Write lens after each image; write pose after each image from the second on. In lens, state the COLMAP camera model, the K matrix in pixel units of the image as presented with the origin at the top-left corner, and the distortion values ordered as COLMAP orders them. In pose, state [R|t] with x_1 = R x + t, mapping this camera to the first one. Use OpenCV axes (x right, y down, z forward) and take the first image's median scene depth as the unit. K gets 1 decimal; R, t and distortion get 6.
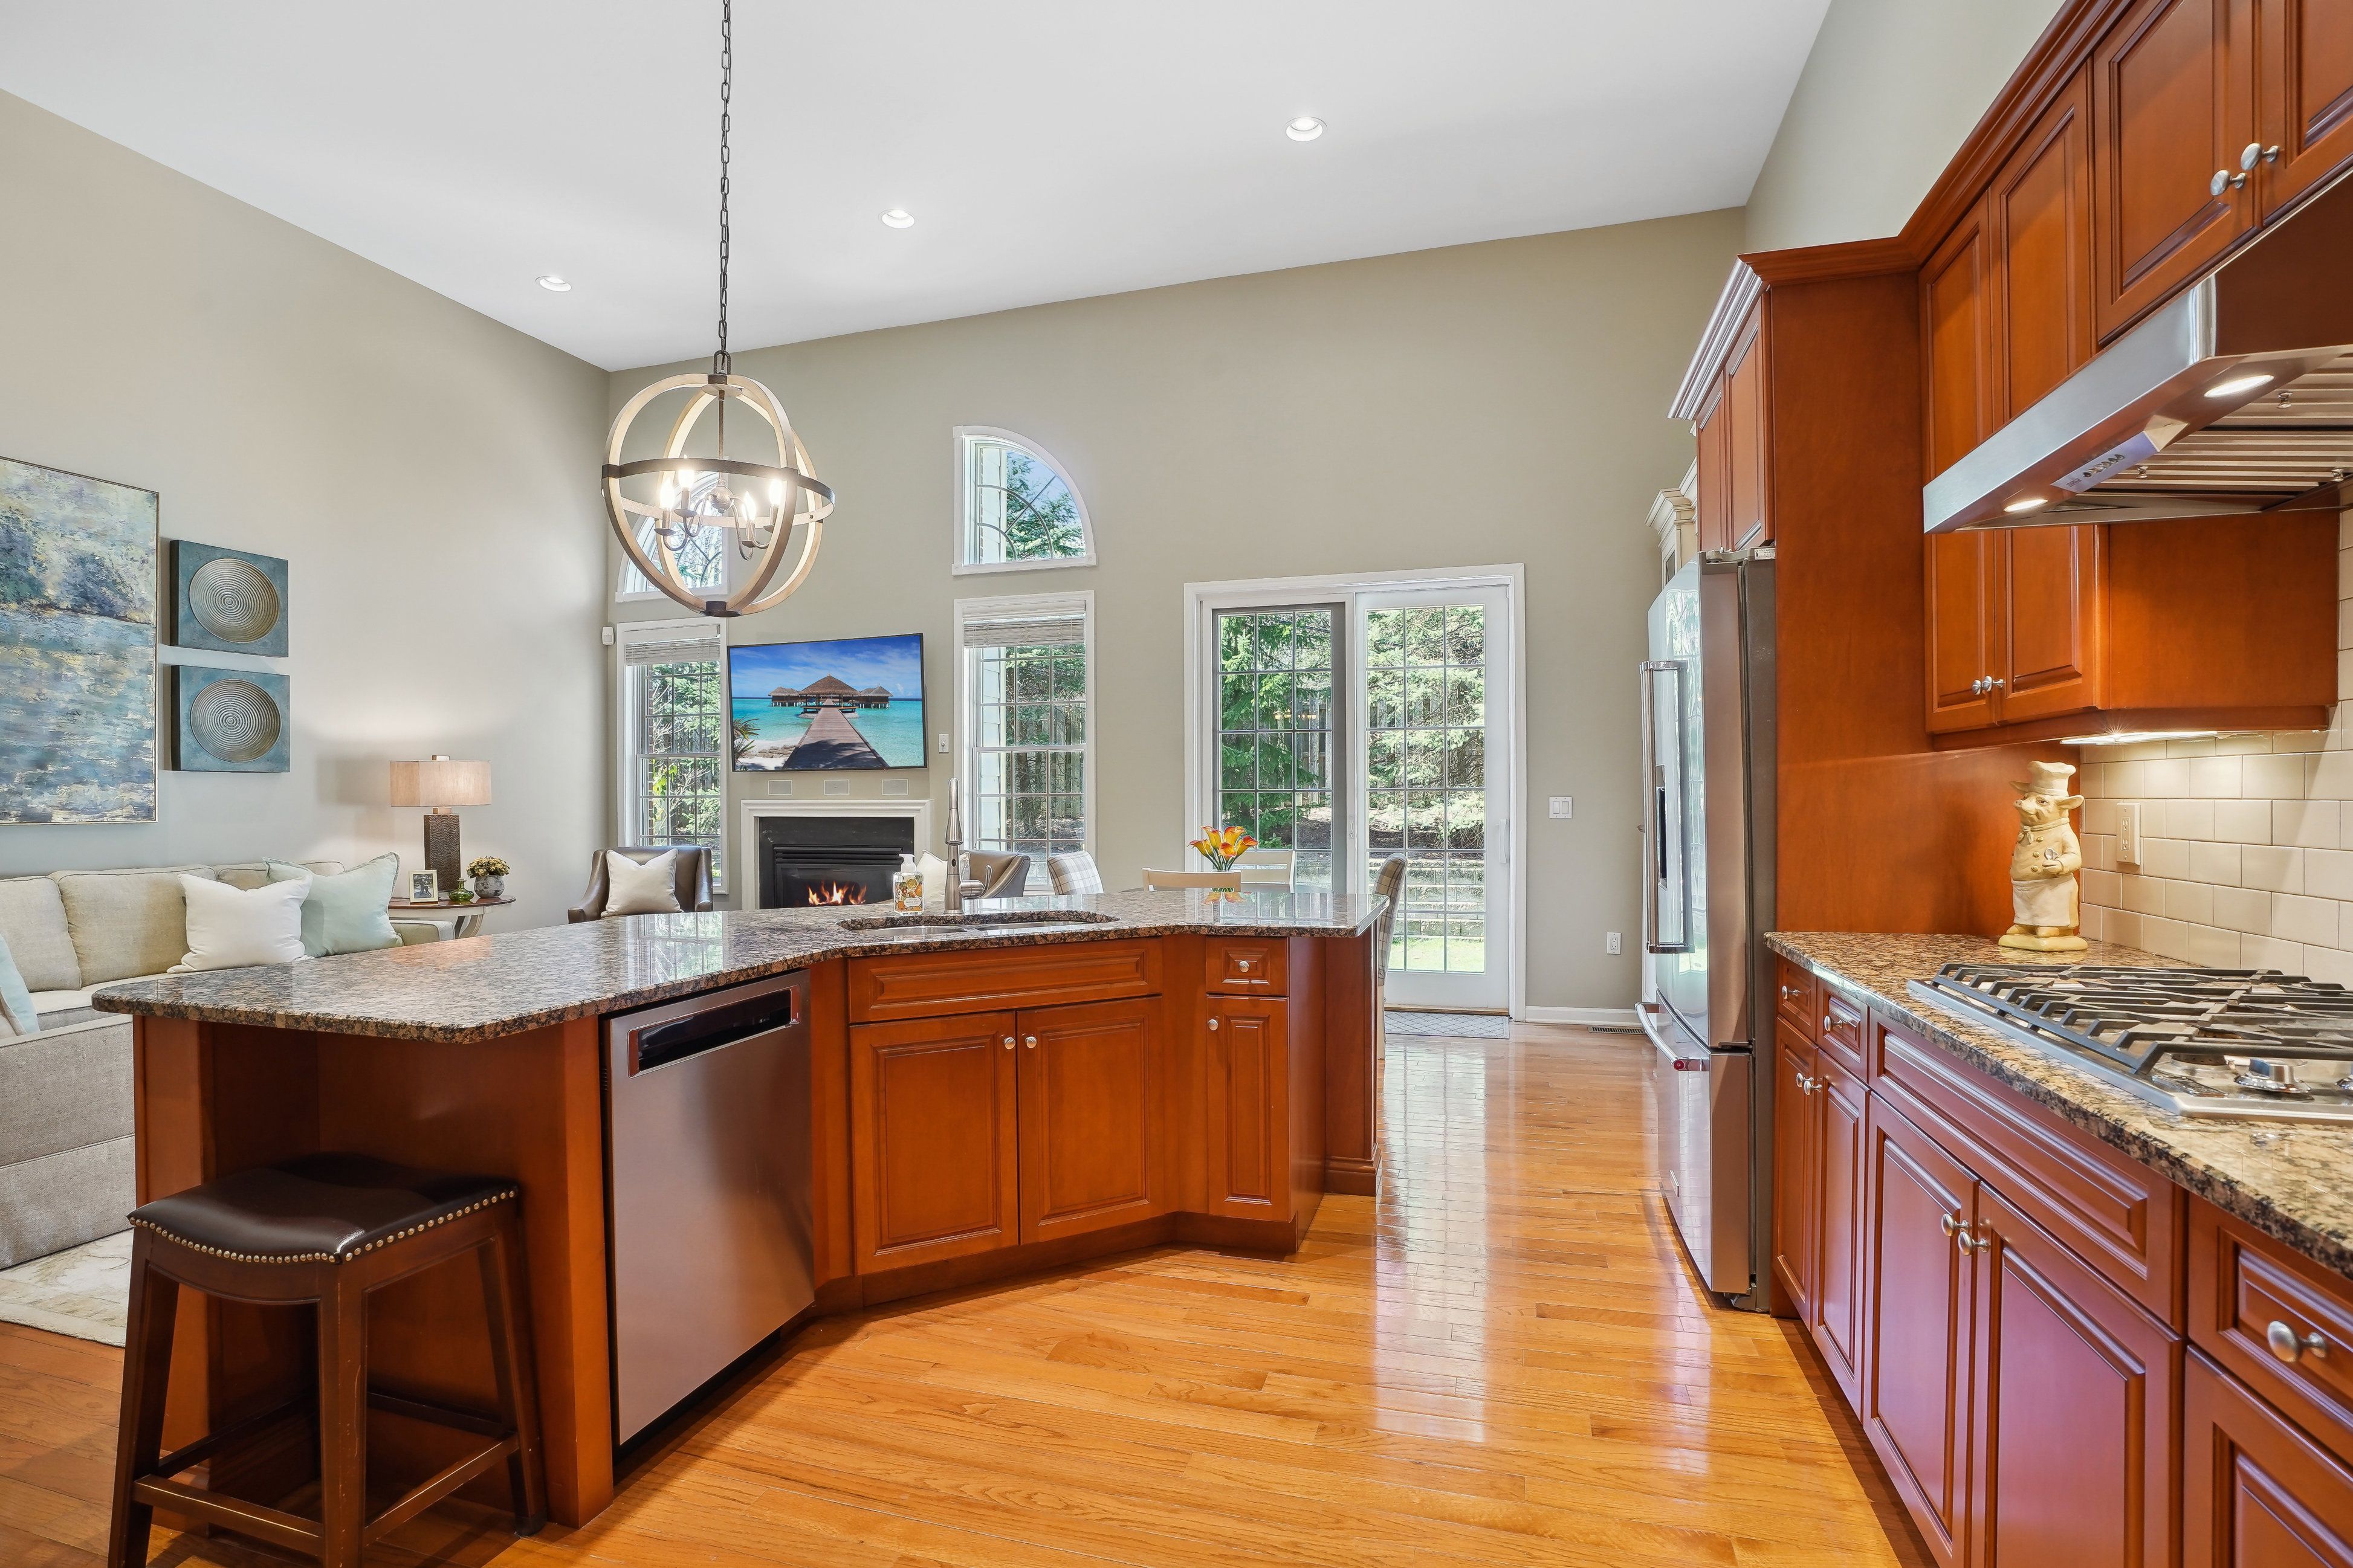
lens RADIAL K [[1091.4, 0, 1101.9], [0, 1091.4, 798.7], [0, 0, 1]] dist [-0.008648, 0.006786]
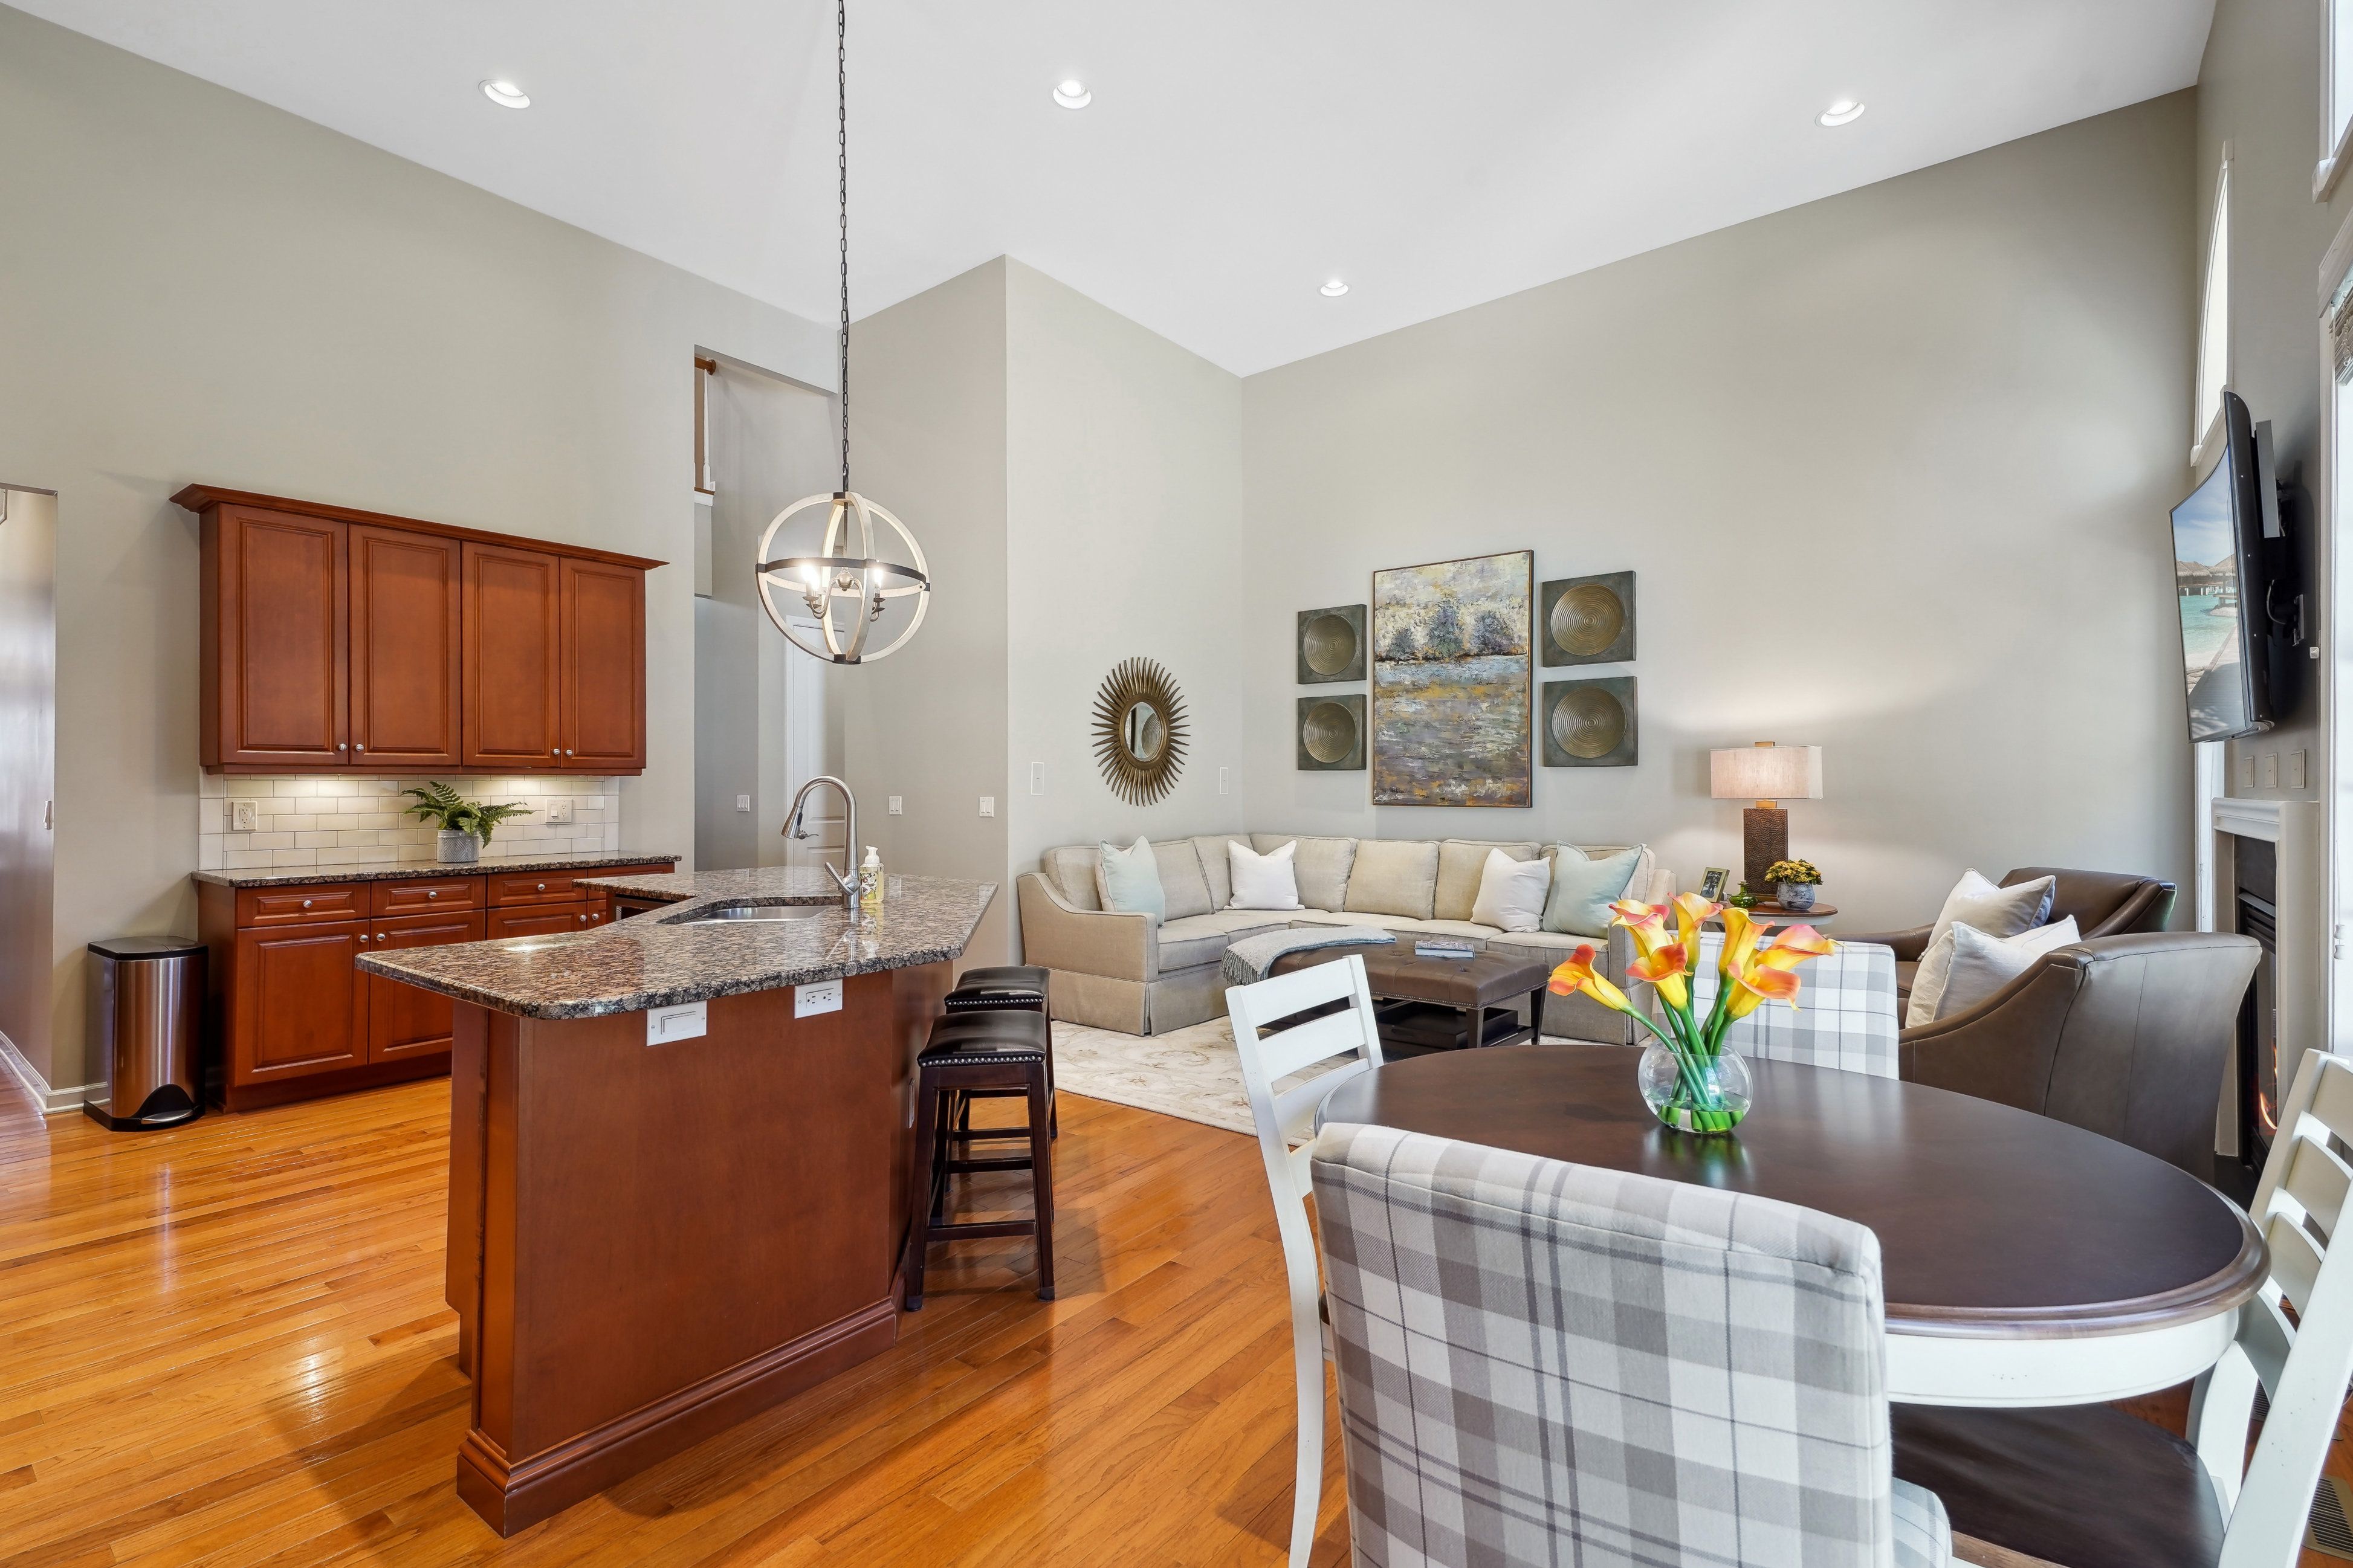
lens RADIAL K [[1091.4, 0, 1225.6], [0, 1091.4, 774.3], [0, 0, 1]] dist [-0.008648, 0.006786]
pose [[-0.299799, -0.007630, -0.953972, 0.441302], [-0.000586, 0.999969, -0.007813, -0.006395], [0.954002, -0.001783, -0.299794, 0.984243]]
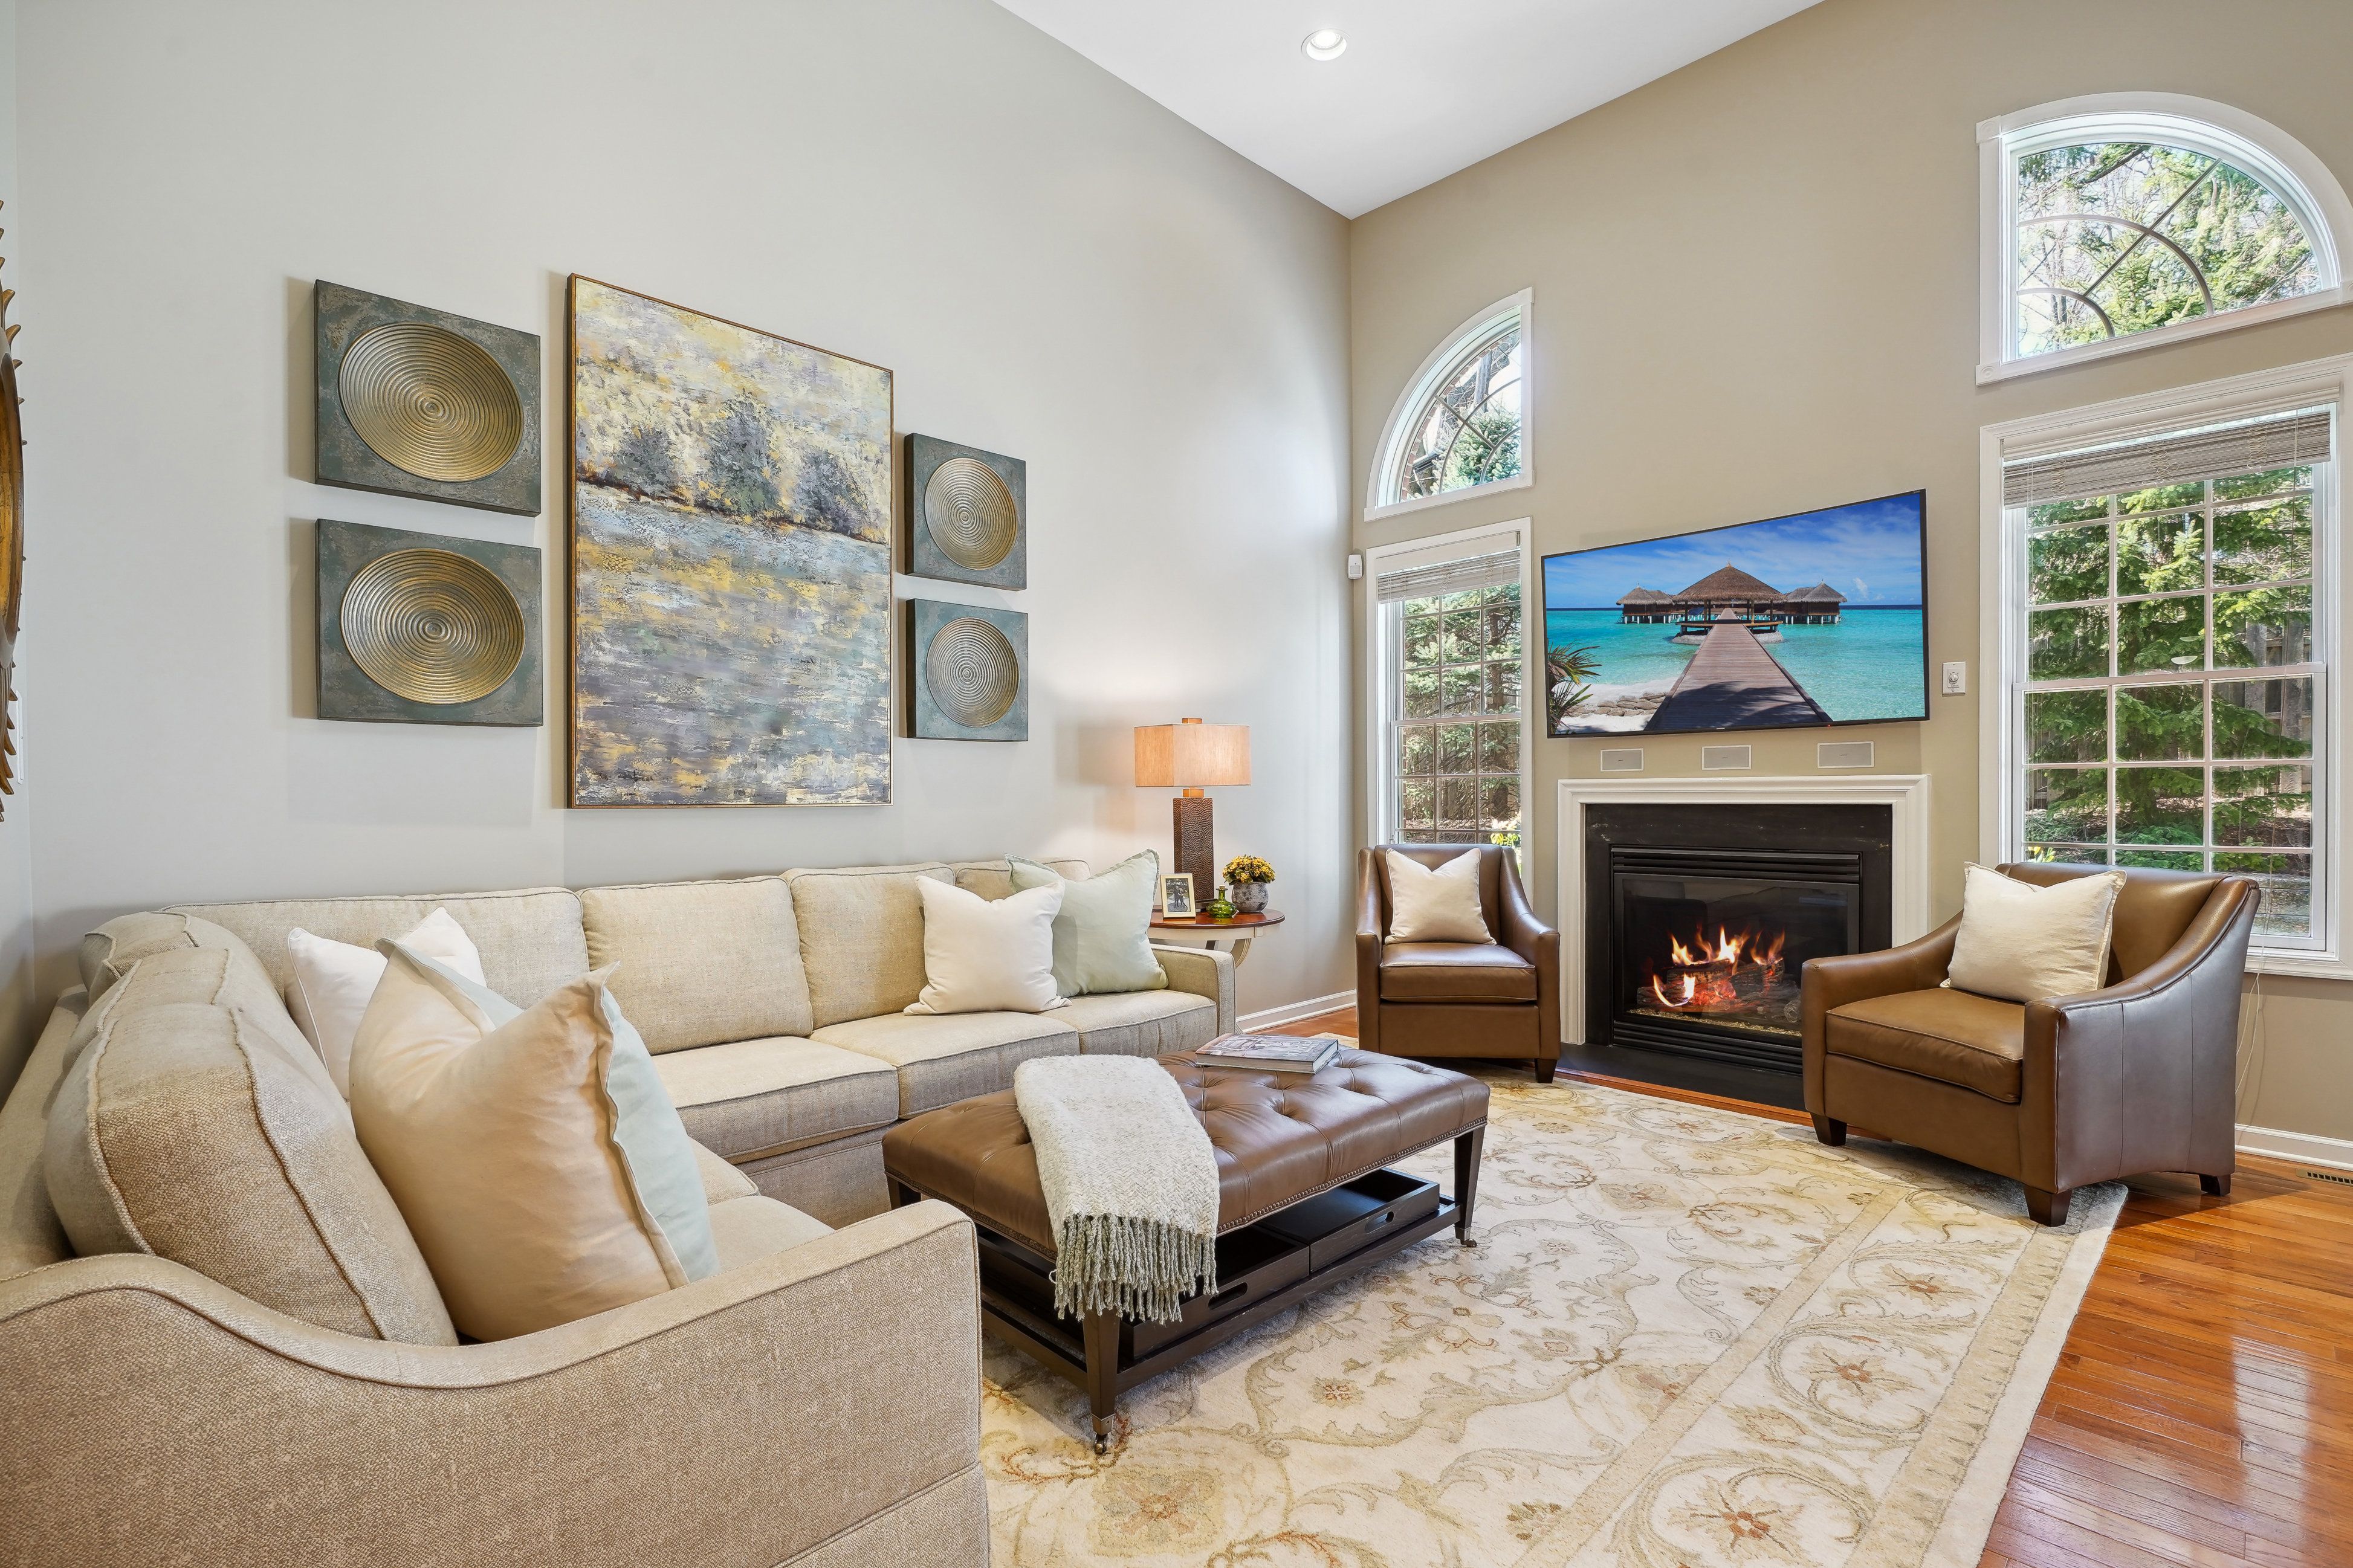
lens RADIAL K [[1091.4, 0, 1154.2], [0, 1091.4, 794.8], [0, 0, 1]] dist [-0.008648, 0.006786]
pose [[0.890307, -0.003228, -0.455350, -0.339594], [0.003354, 0.999994, -0.000530, 0.014446], [0.455349, -0.001056, 0.890312, 0.383453]]
